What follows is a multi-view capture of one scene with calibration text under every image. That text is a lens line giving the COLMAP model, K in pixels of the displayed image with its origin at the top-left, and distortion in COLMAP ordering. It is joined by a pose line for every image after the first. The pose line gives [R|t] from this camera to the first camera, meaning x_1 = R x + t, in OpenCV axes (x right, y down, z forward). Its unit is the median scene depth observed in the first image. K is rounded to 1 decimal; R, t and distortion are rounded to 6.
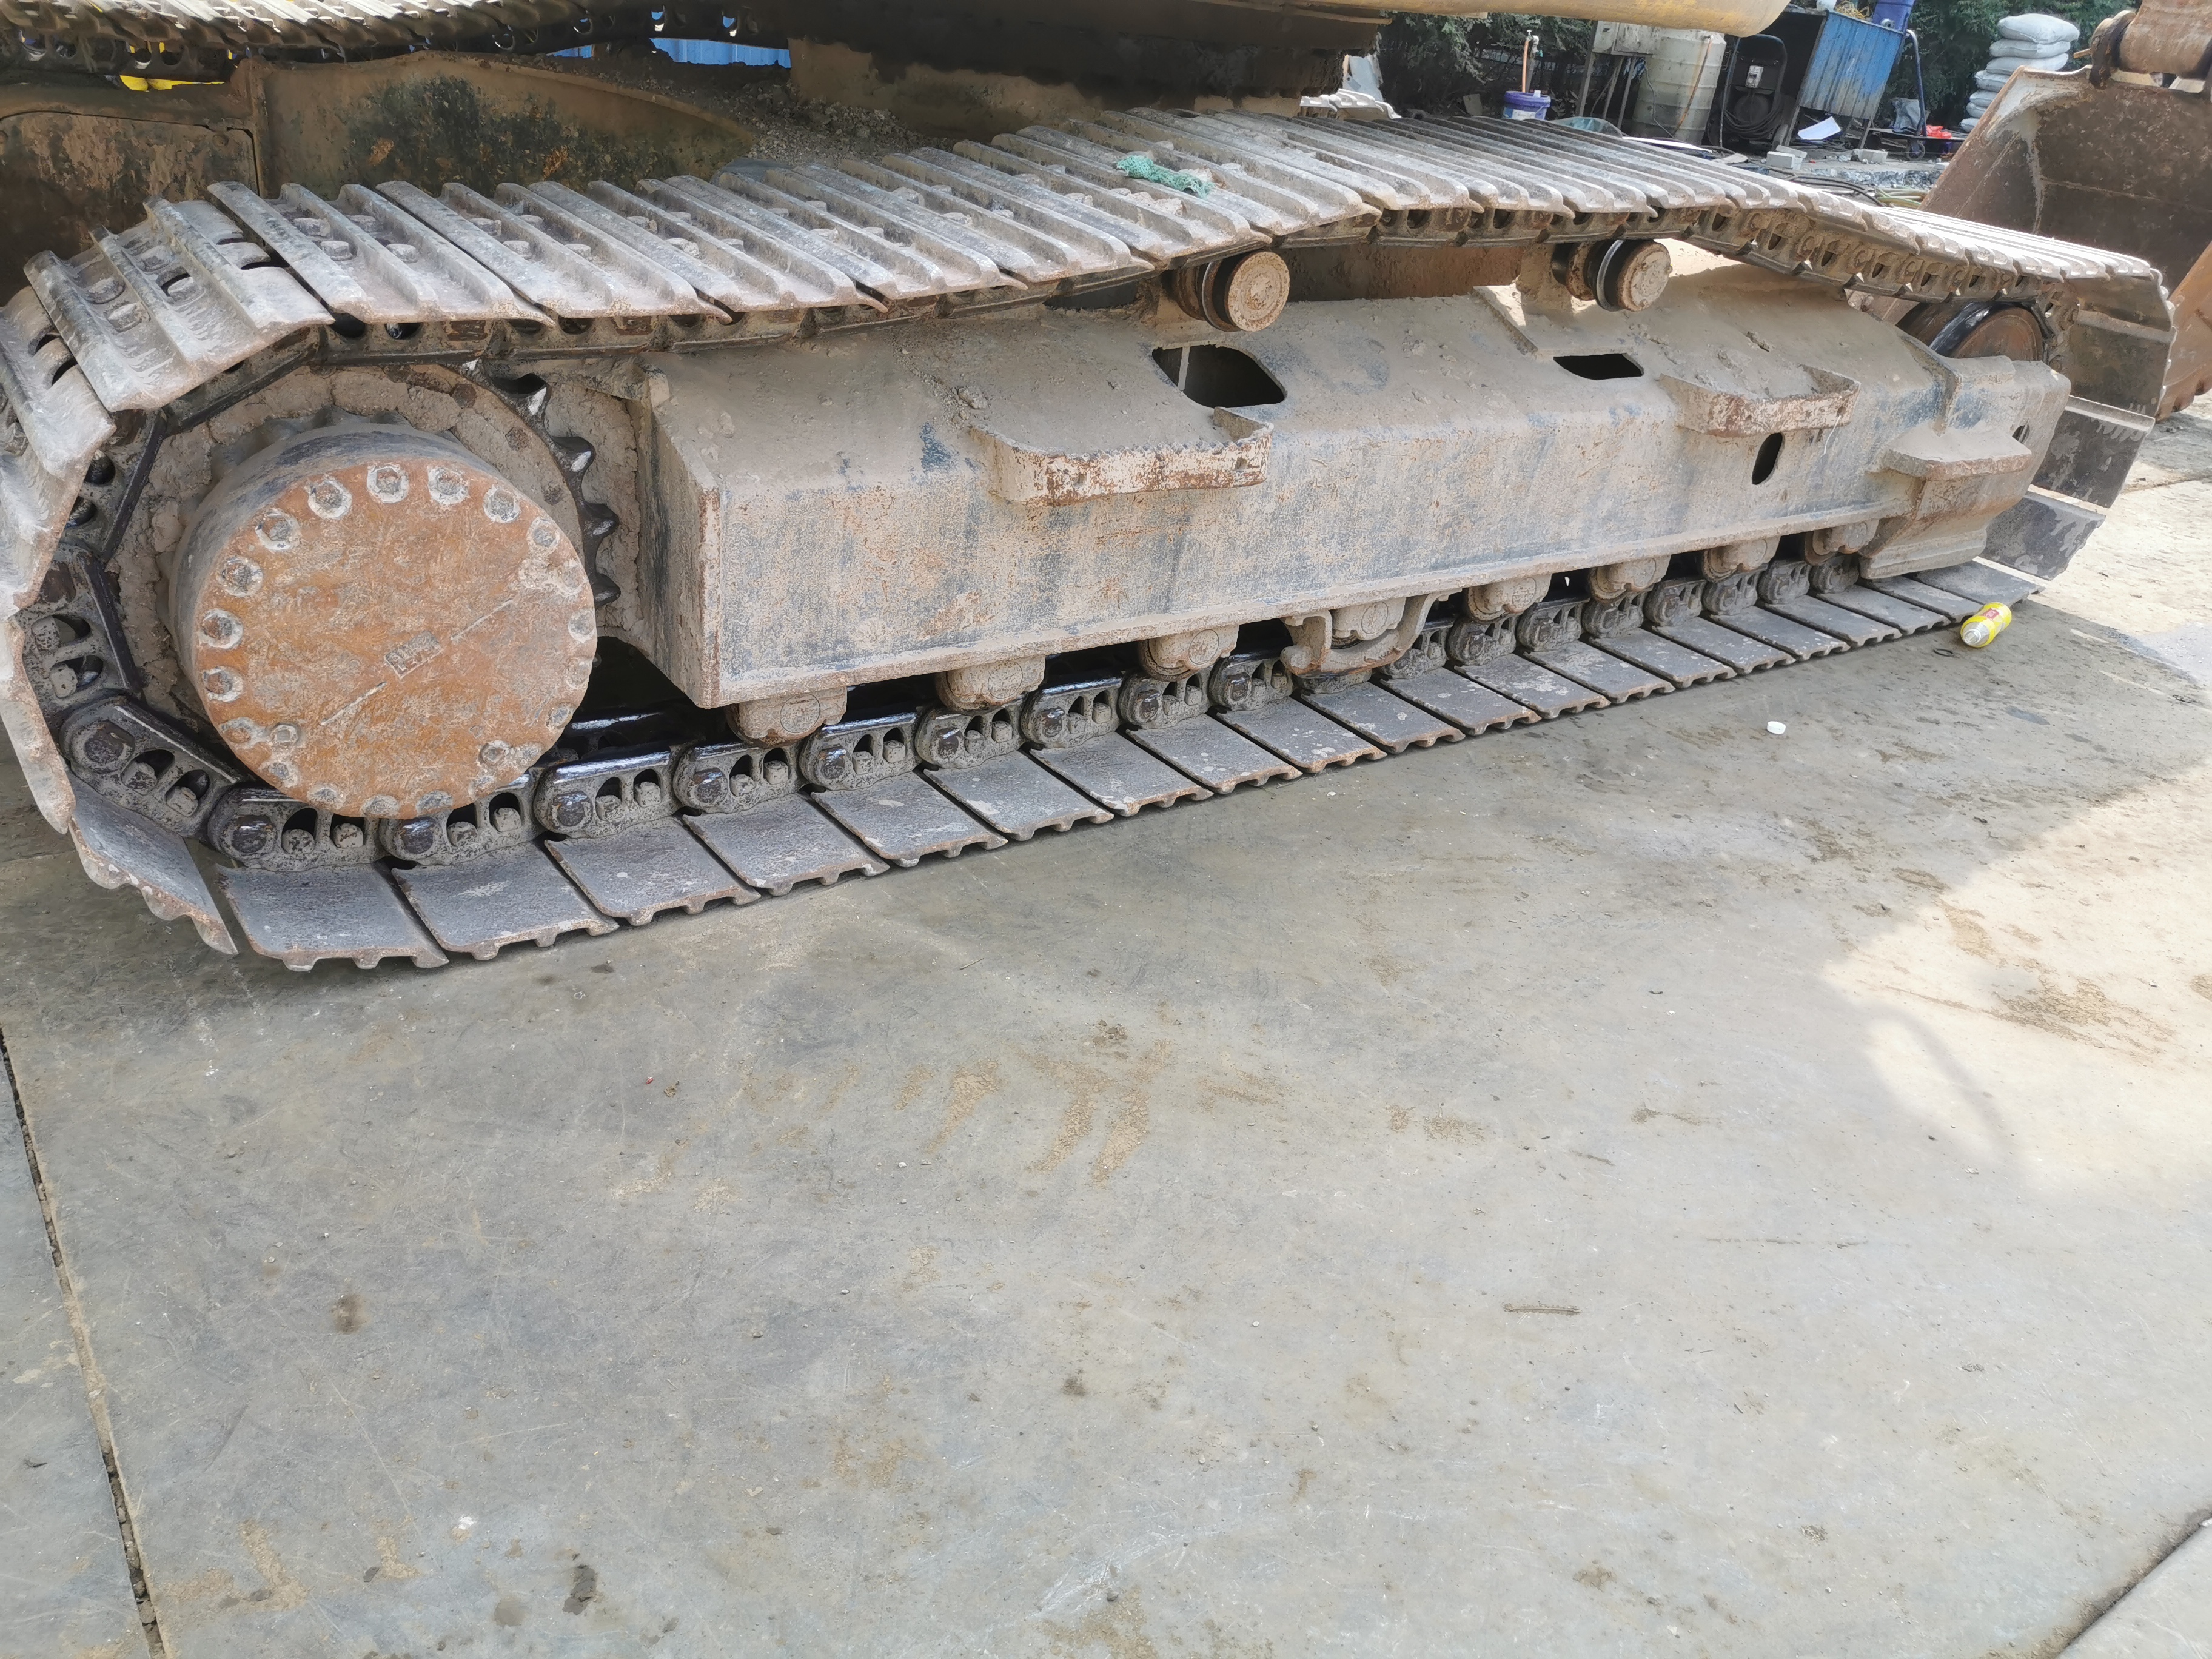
lens RADIAL K [[1735.3, 0, 1094.7], [0, 1735.3, 835.8], [0, 0, 1]] dist [0.060812, -0.067449]
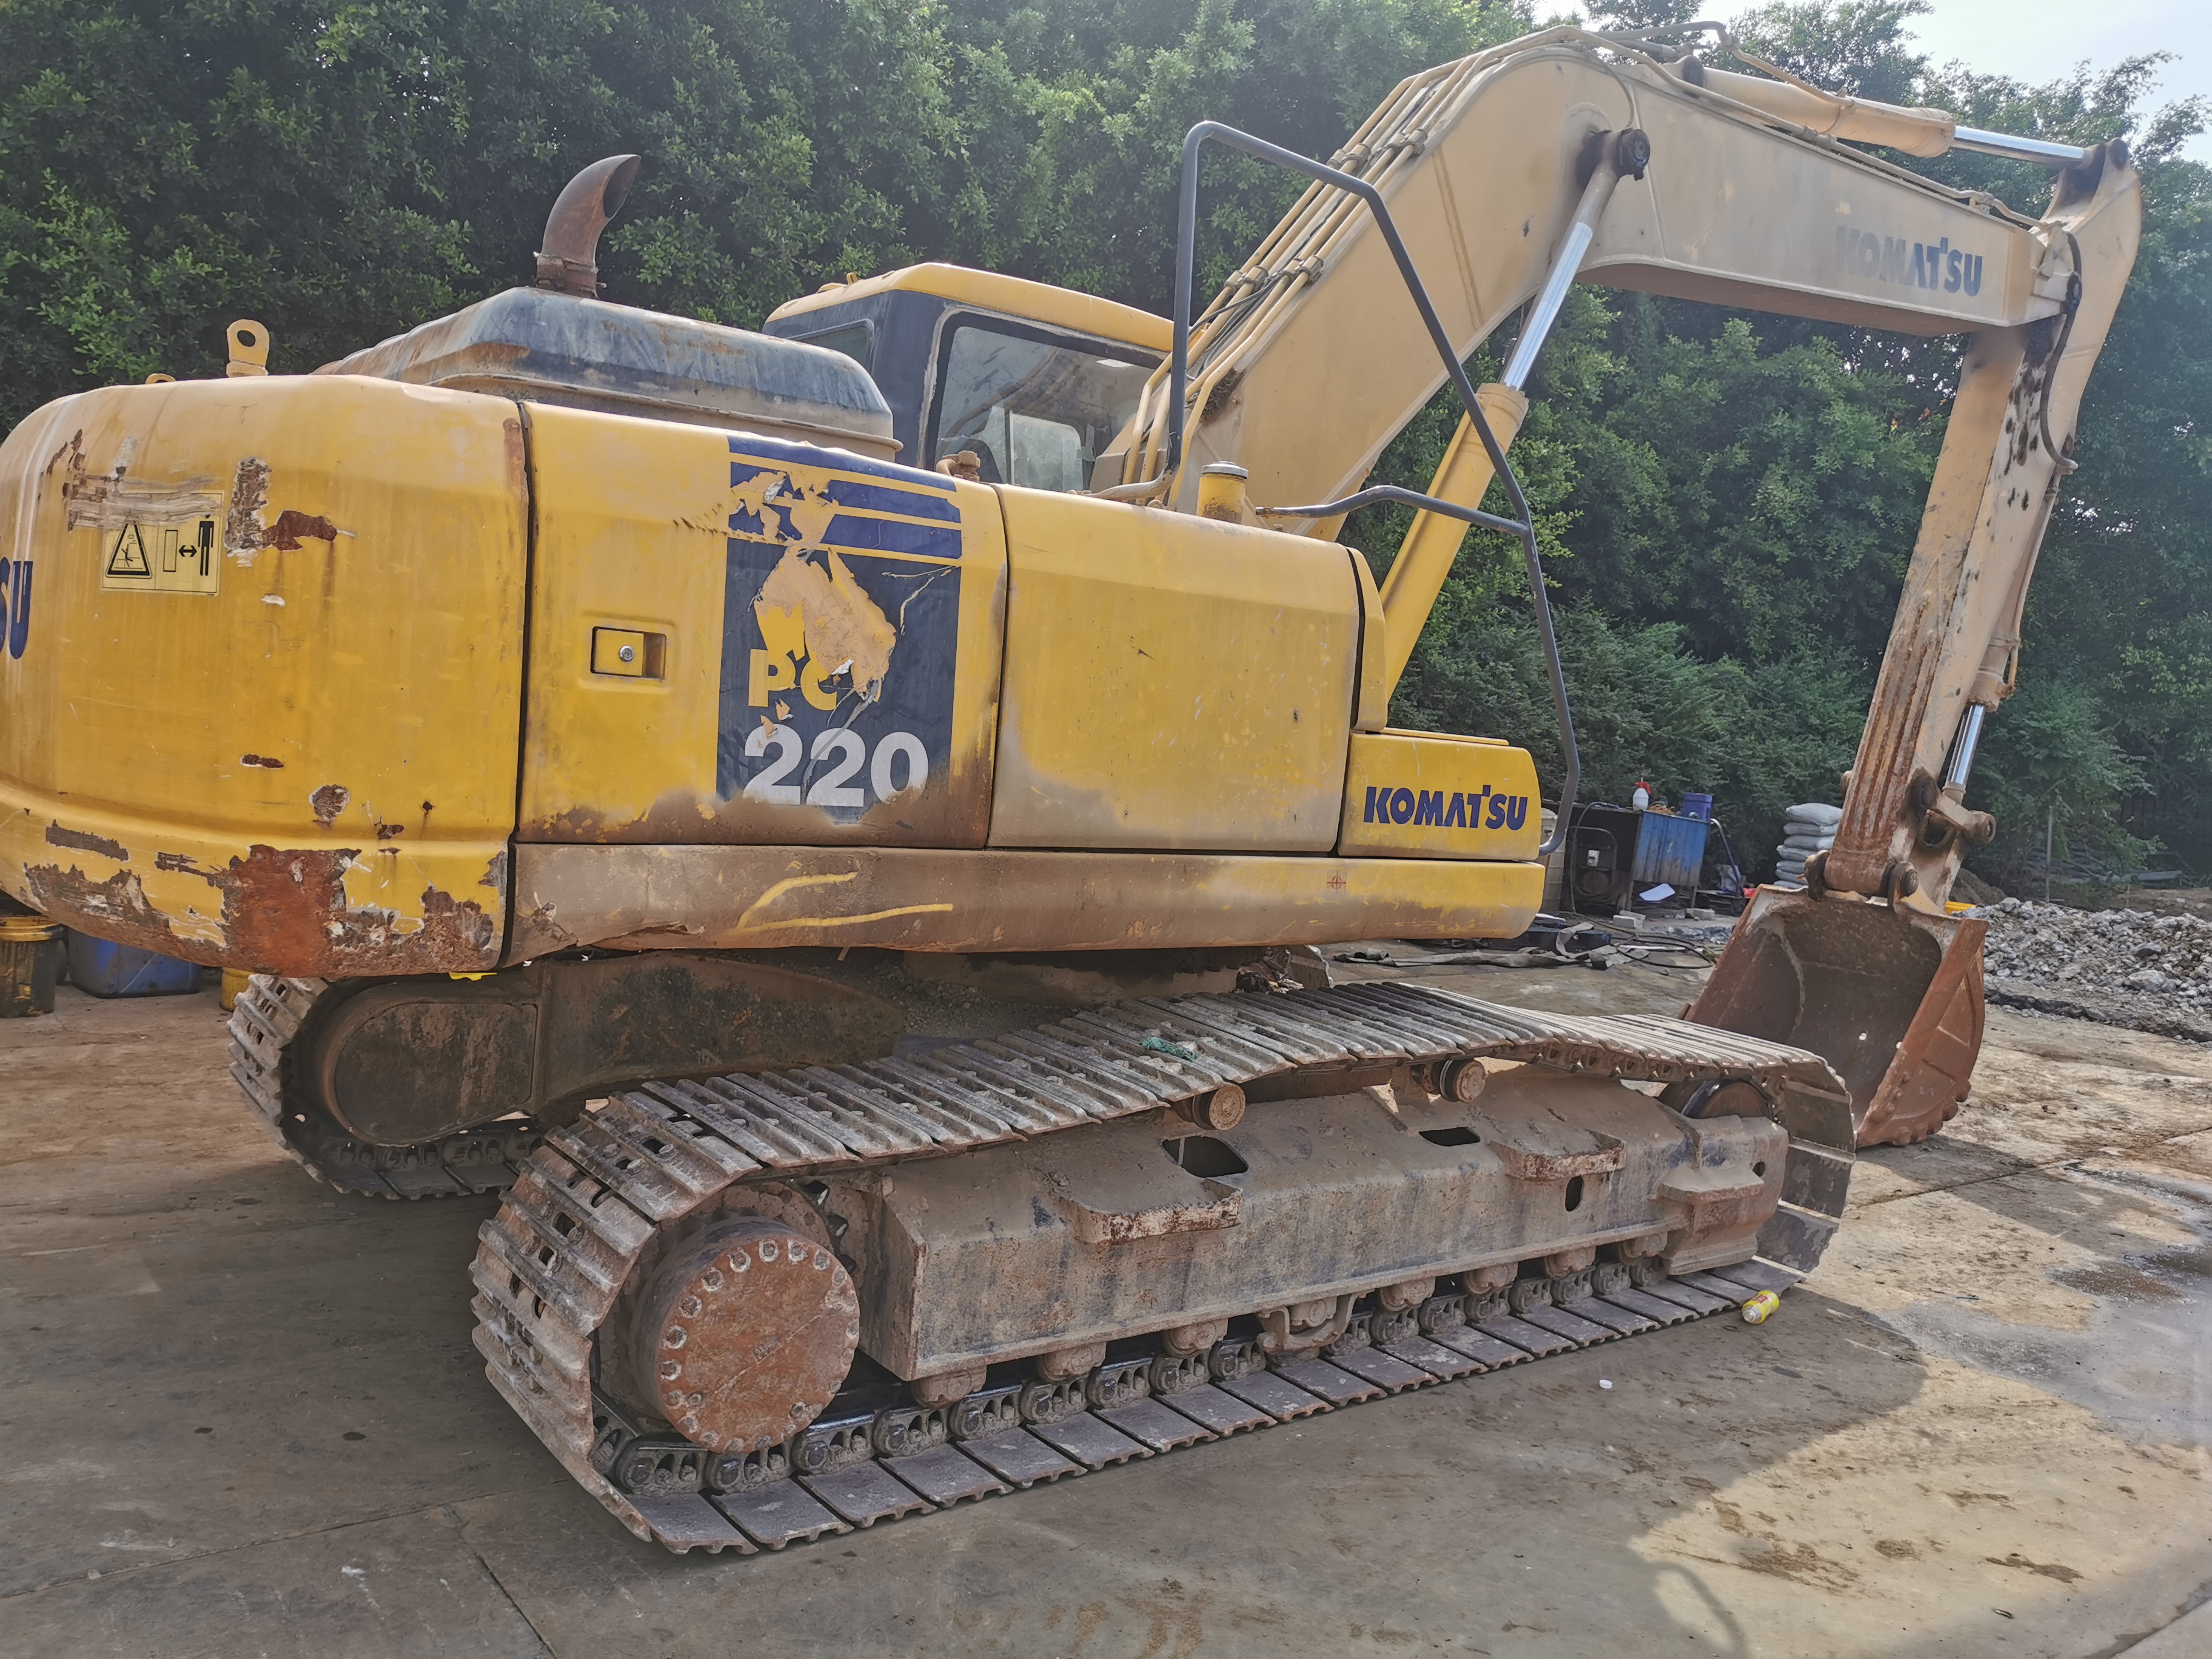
lens RADIAL K [[1735.3, 0, 1094.7], [0, 1735.3, 835.8], [0, 0, 1]] dist [0.060812, -0.067449]
pose [[0.999046, -0.024533, 0.036128, -0.085262], [0.036719, 0.919734, -0.390822, 0.089568], [-0.023640, 0.391776, 0.919757, -0.614441]]
